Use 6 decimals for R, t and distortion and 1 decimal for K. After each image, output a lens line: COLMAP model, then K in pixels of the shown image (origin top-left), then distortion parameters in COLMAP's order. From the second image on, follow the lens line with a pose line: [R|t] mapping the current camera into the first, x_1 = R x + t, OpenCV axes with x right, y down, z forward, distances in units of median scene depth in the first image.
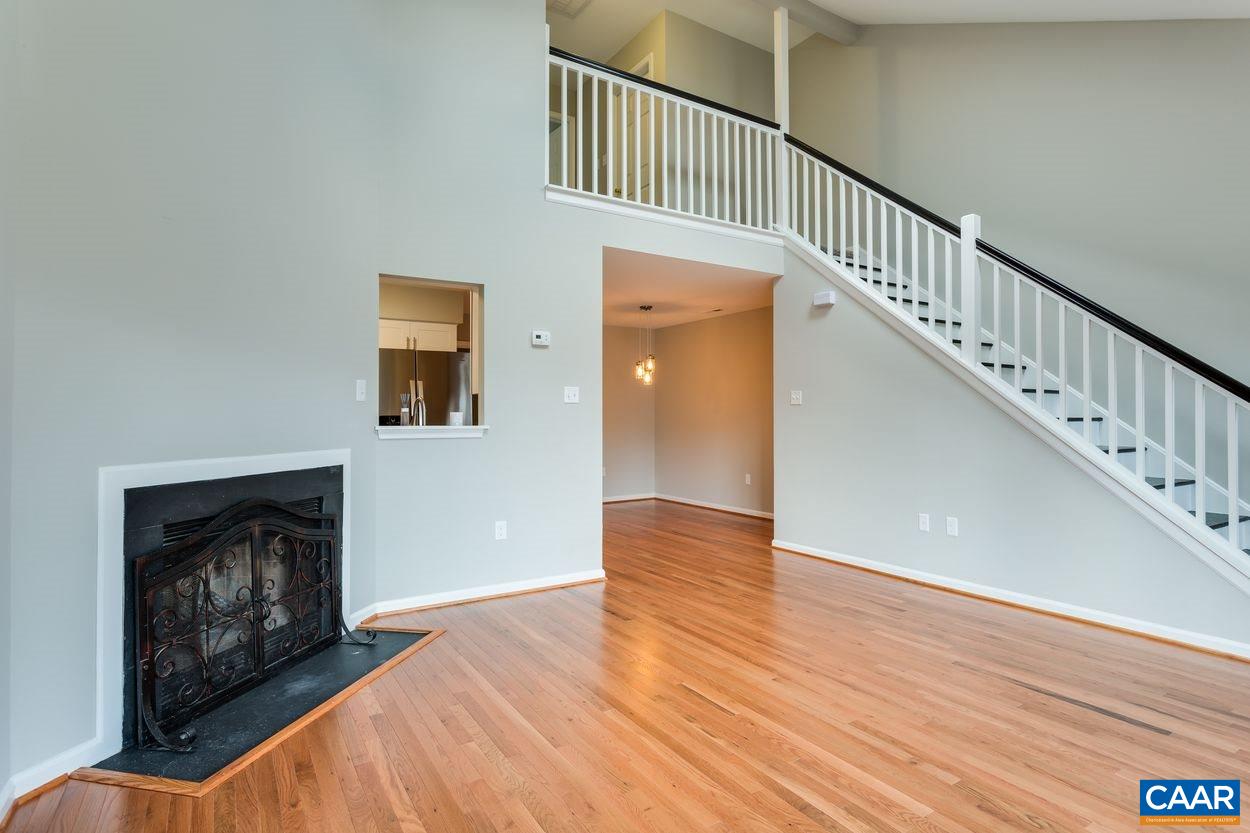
lens RADIAL K [[630.5, 0, 628.8], [0, 630.5, 412.9], [0, 0, 1]] dist [-0.007464, -0.000688]
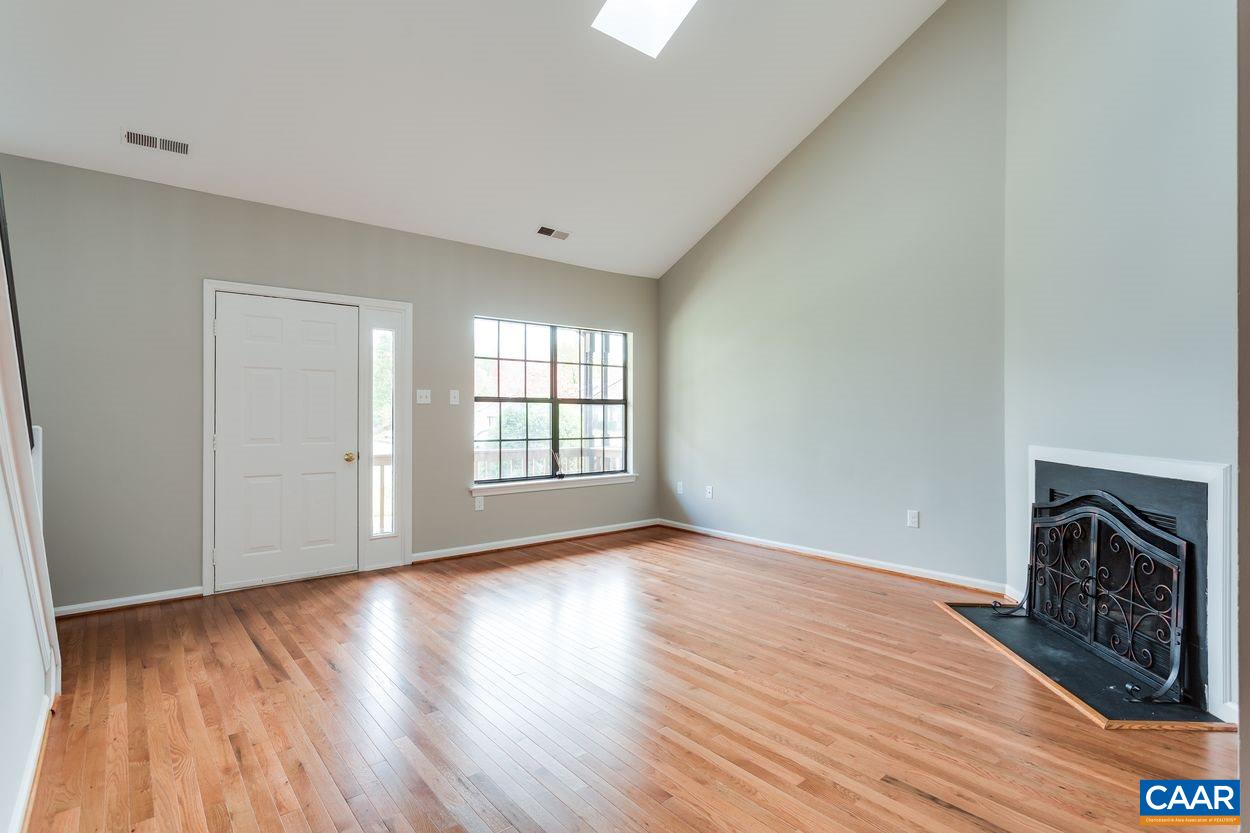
lens RADIAL K [[603.9, 0, 625.0], [0, 603.9, 416.5], [0, 0, 1]] dist [-0.001599, -0.000136]
pose [[-0.992006, -0.000463, -0.126188, 0.327914], [-0.000689, 0.999998, 0.001752, 0.001758], [0.126187, 0.001825, -0.992005, 1.644594]]
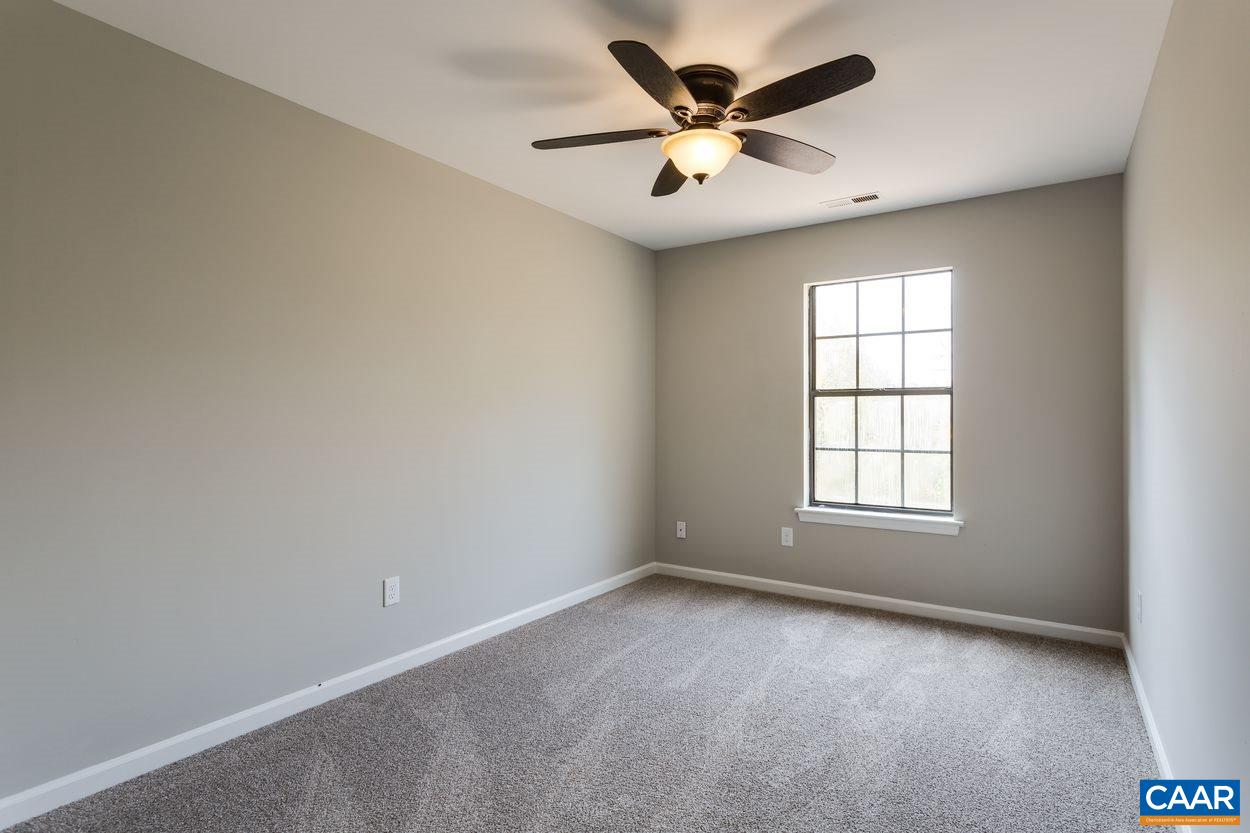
lens RADIAL K [[603.9, 0, 625.0], [0, 603.9, 416.5], [0, 0, 1]] dist [-0.001599, -0.000136]
pose [[-0.430690, -0.001352, 0.902499, -0.398920], [0.001667, 0.999996, 0.002293, 0.001587], [-0.902498, 0.002492, -0.430687, 0.892986]]
